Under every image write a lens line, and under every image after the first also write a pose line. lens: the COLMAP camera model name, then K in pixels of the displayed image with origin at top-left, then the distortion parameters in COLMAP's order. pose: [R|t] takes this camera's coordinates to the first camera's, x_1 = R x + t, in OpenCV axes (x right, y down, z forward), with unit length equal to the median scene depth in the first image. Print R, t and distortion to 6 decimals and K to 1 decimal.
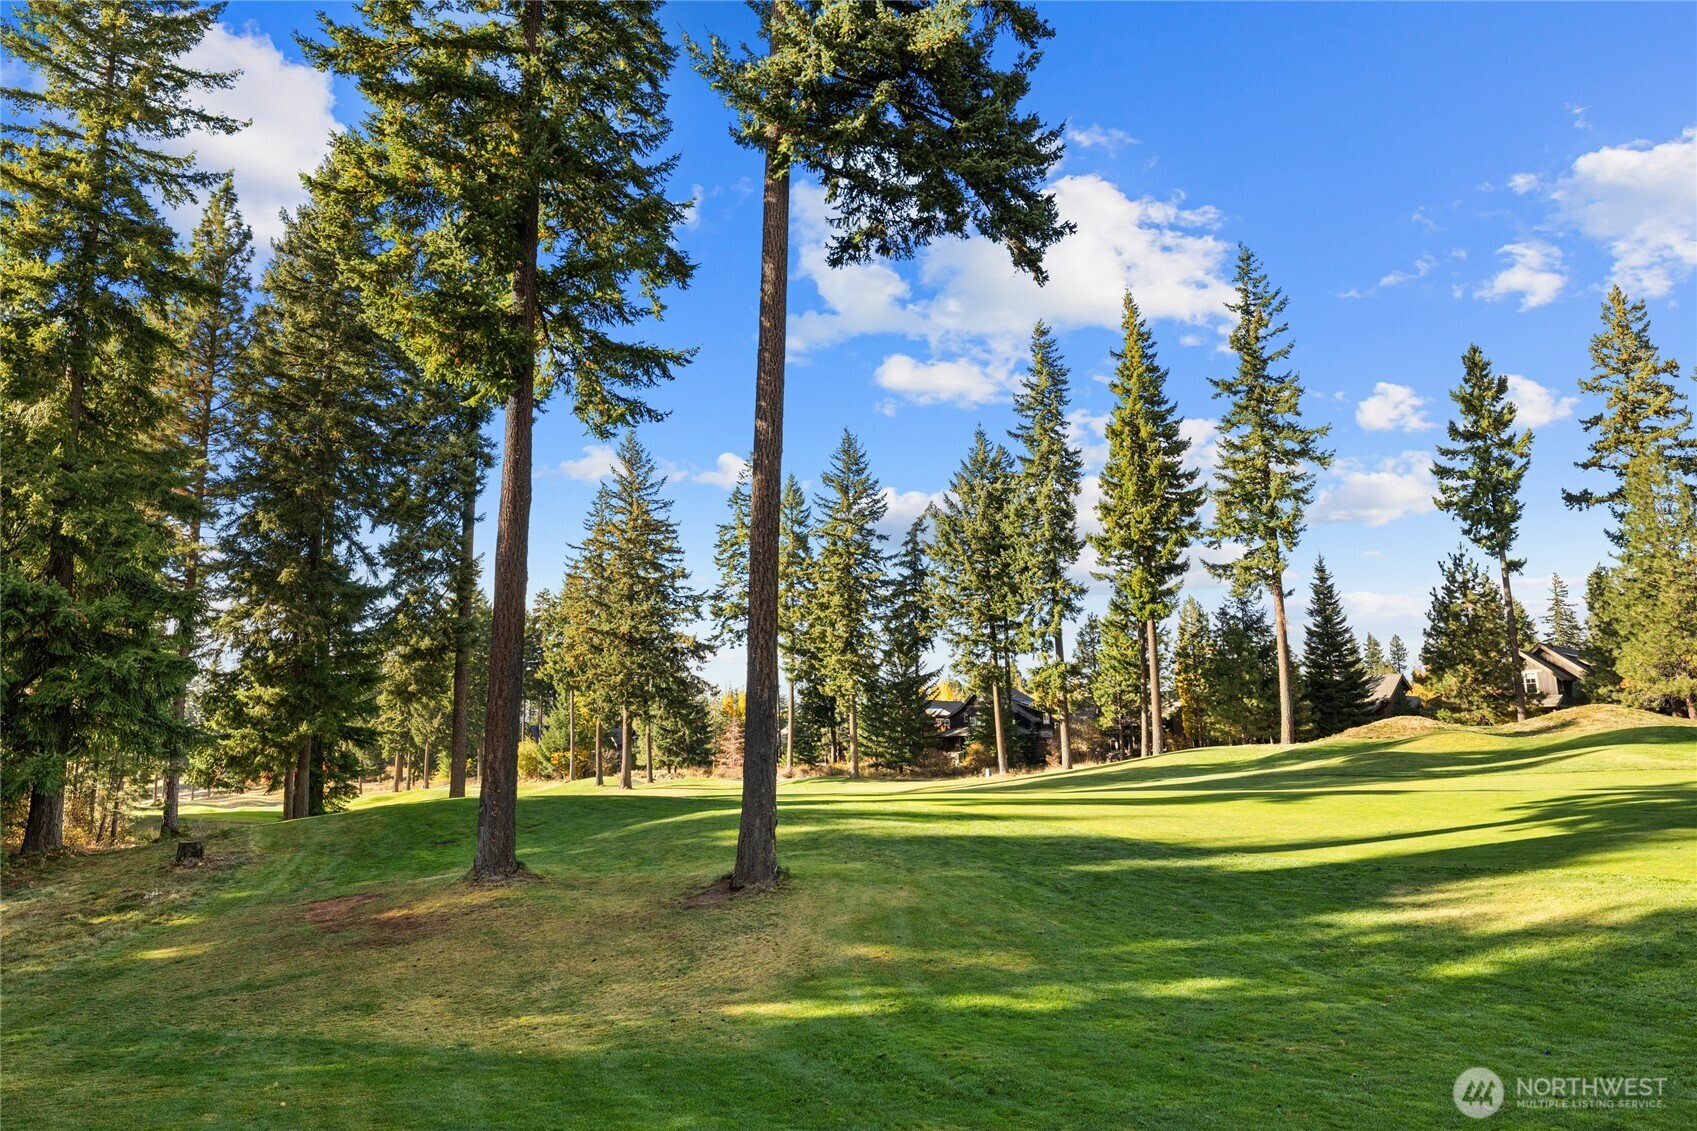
lens RADIAL K [[1097.7, 0, 848.5], [0, 1097.7, 565.5], [0, 0, 1]] dist [-0.002030, -0.000303]
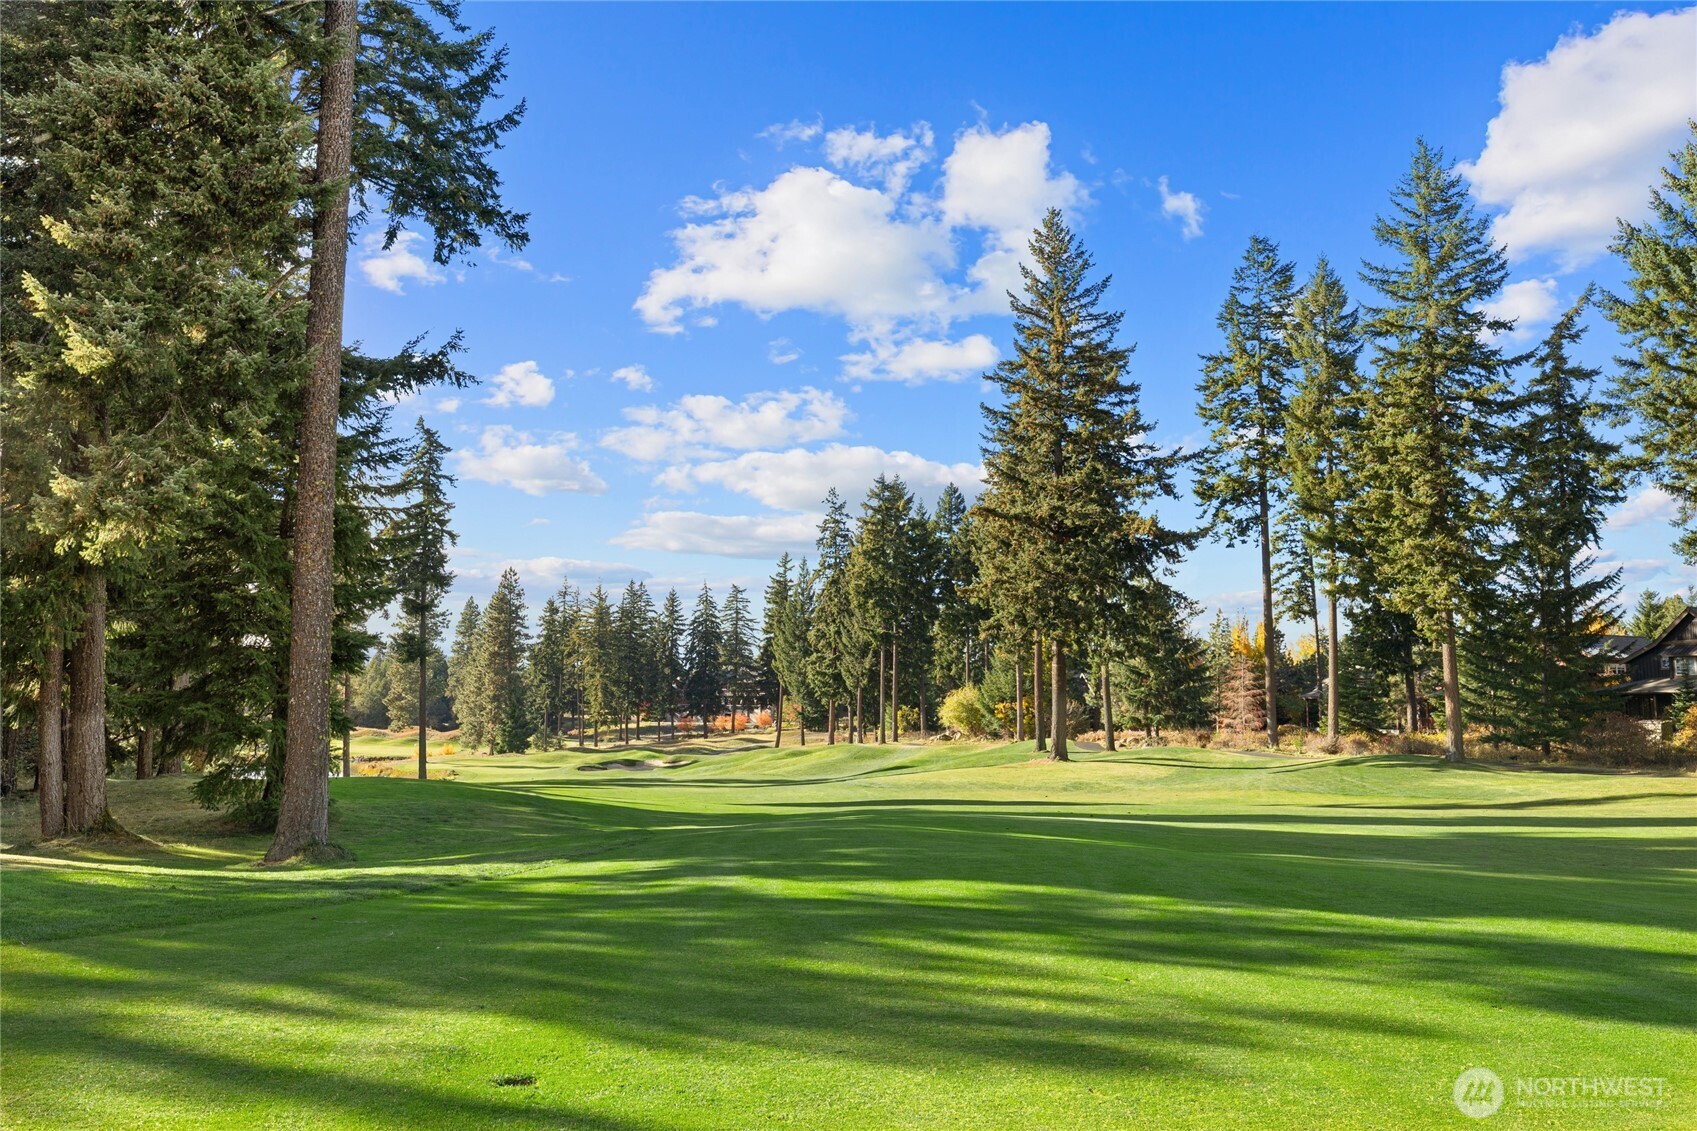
lens RADIAL K [[1159.4, 0, 848.5], [0, 1159.4, 565.5], [0, 0, 1]] dist [-0.007252, 0.004089]
pose [[0.894148, -0.024104, -0.447123, -0.004415], [0.044661, 0.998372, 0.035492, 0.056225], [0.445539, -0.051704, 0.893768, 0.320737]]
